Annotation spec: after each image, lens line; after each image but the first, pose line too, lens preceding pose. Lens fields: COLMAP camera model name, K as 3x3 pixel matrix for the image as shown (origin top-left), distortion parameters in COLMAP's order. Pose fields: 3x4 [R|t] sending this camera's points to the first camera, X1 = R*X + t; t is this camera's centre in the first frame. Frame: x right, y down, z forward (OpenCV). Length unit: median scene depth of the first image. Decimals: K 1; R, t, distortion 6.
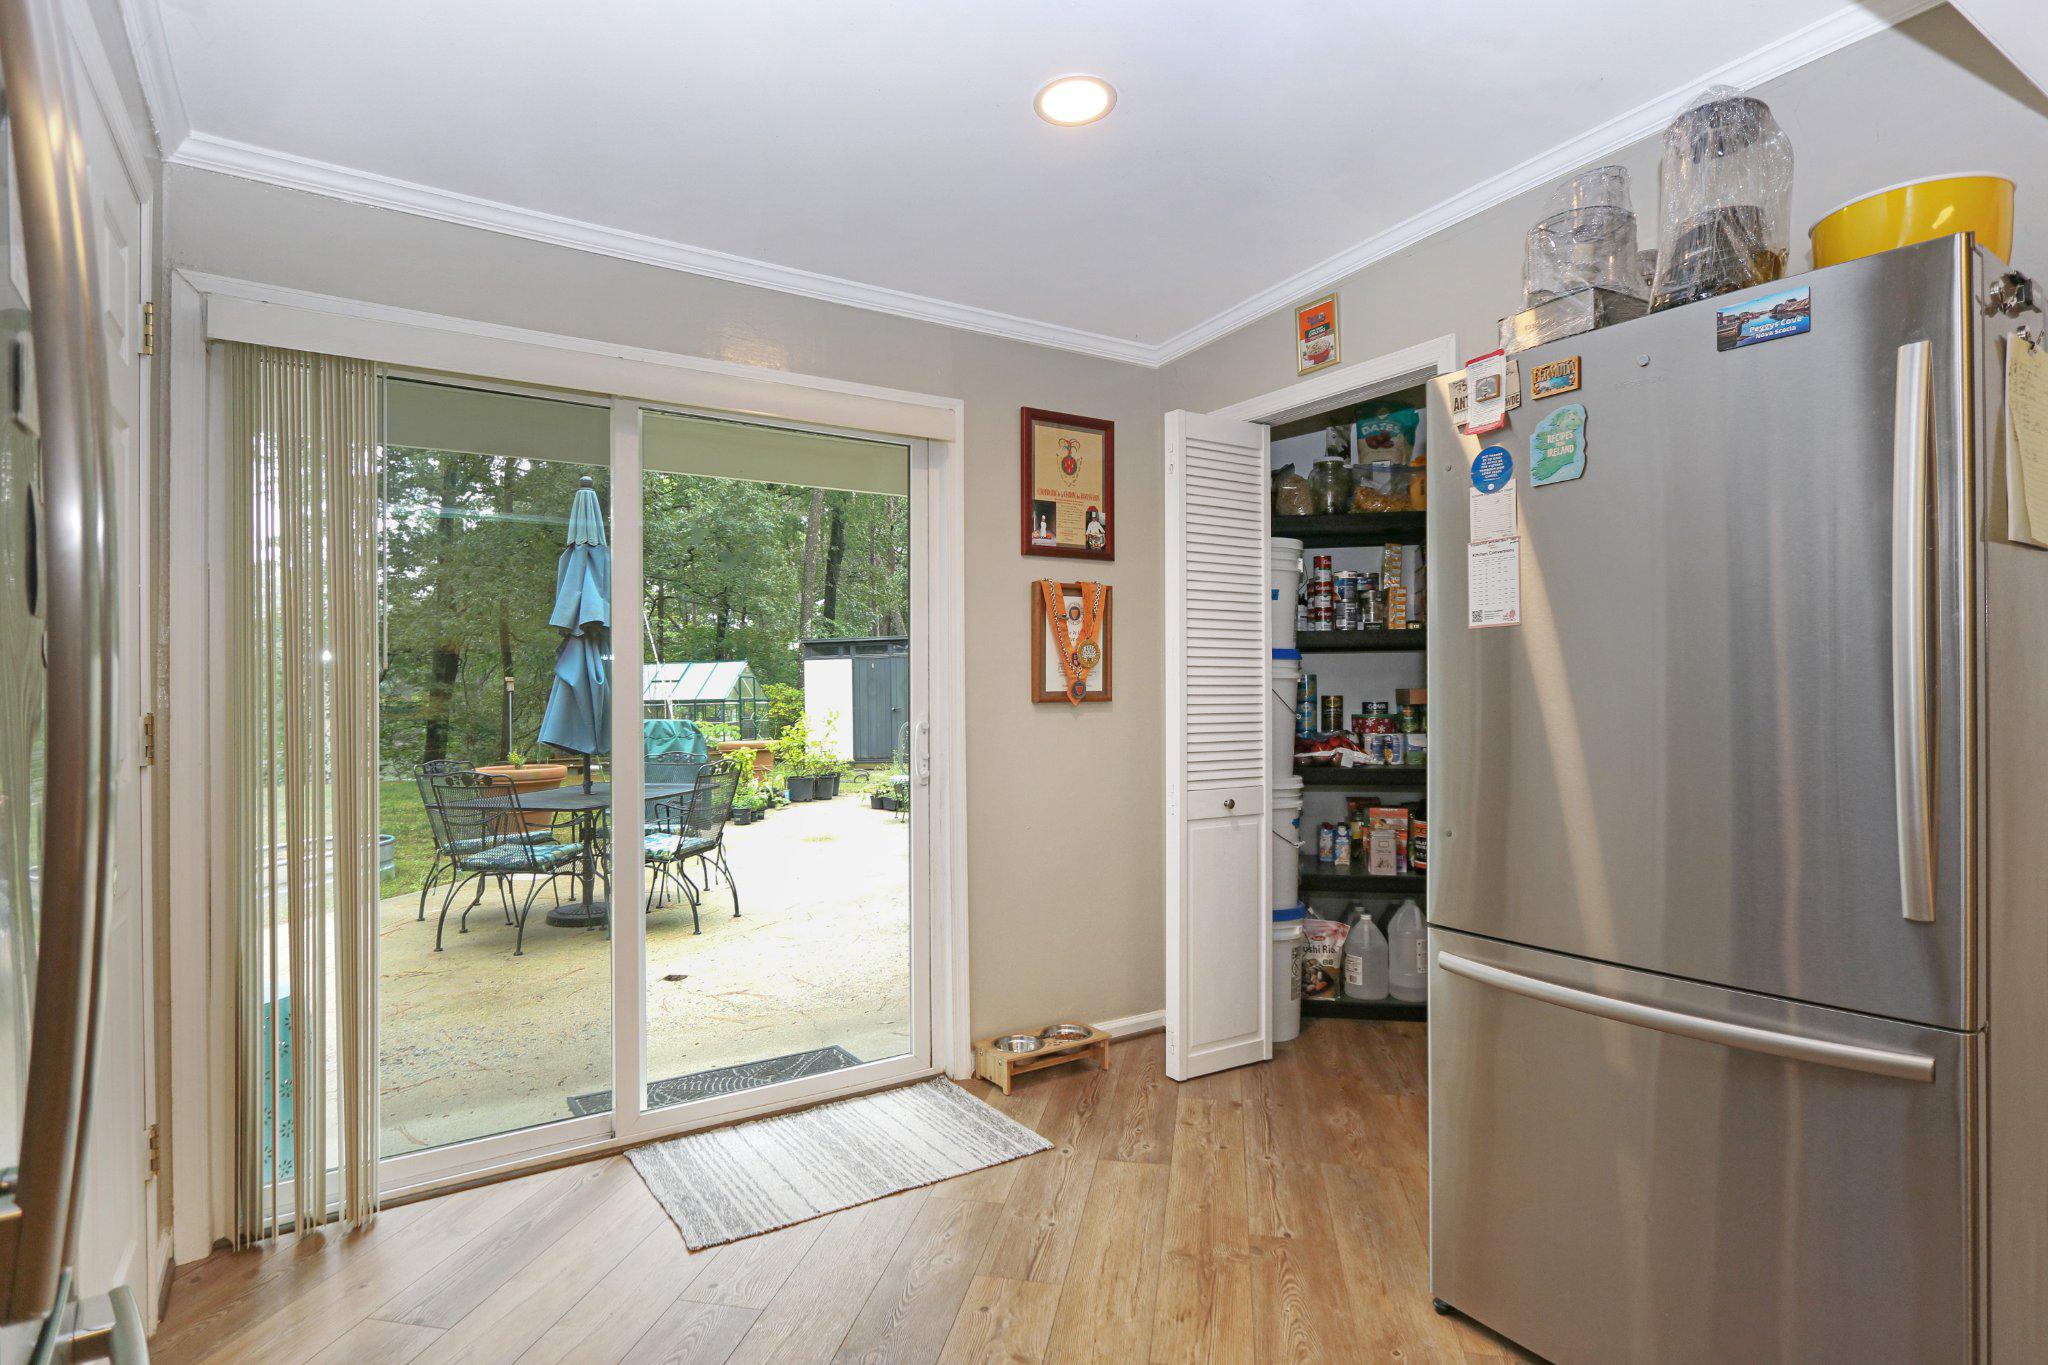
lens RADIAL K [[991.5, 0, 1012.2], [0, 991.5, 712.0], [0, 0, 1]] dist [0.000534, 0.000309]
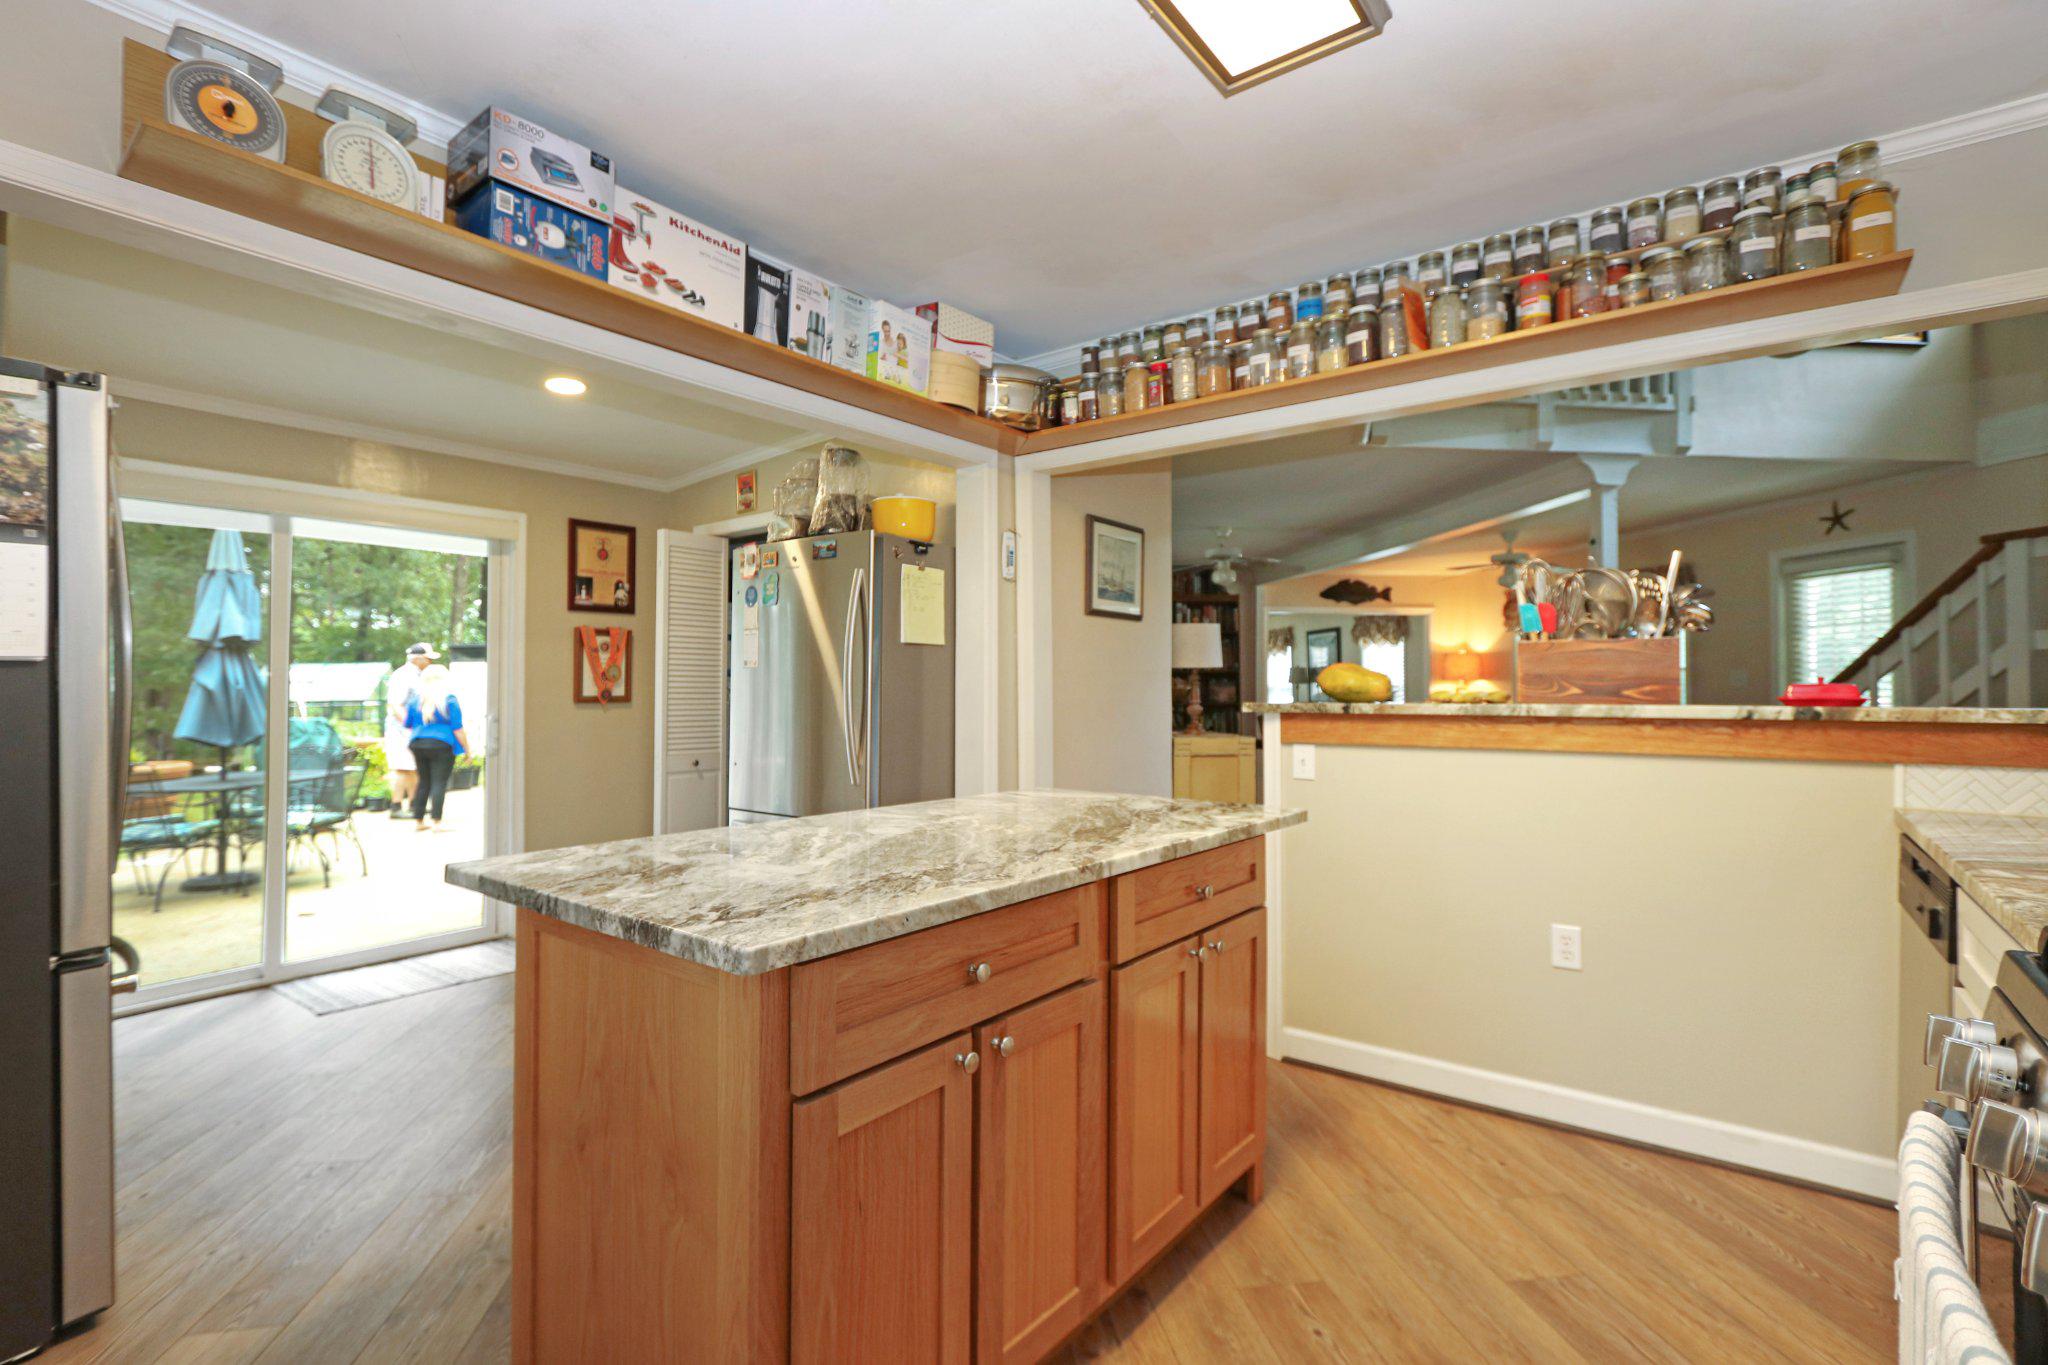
lens RADIAL K [[950.1, 0, 1002.2], [0, 950.1, 672.8], [0, 0, 1]] dist [-0.010833, -0.000179]
pose [[0.953112, 0.006643, 0.302545, 0.206205], [0.005380, 0.999229, -0.038887, 0.004722], [-0.302570, 0.038691, 0.952342, -0.632172]]
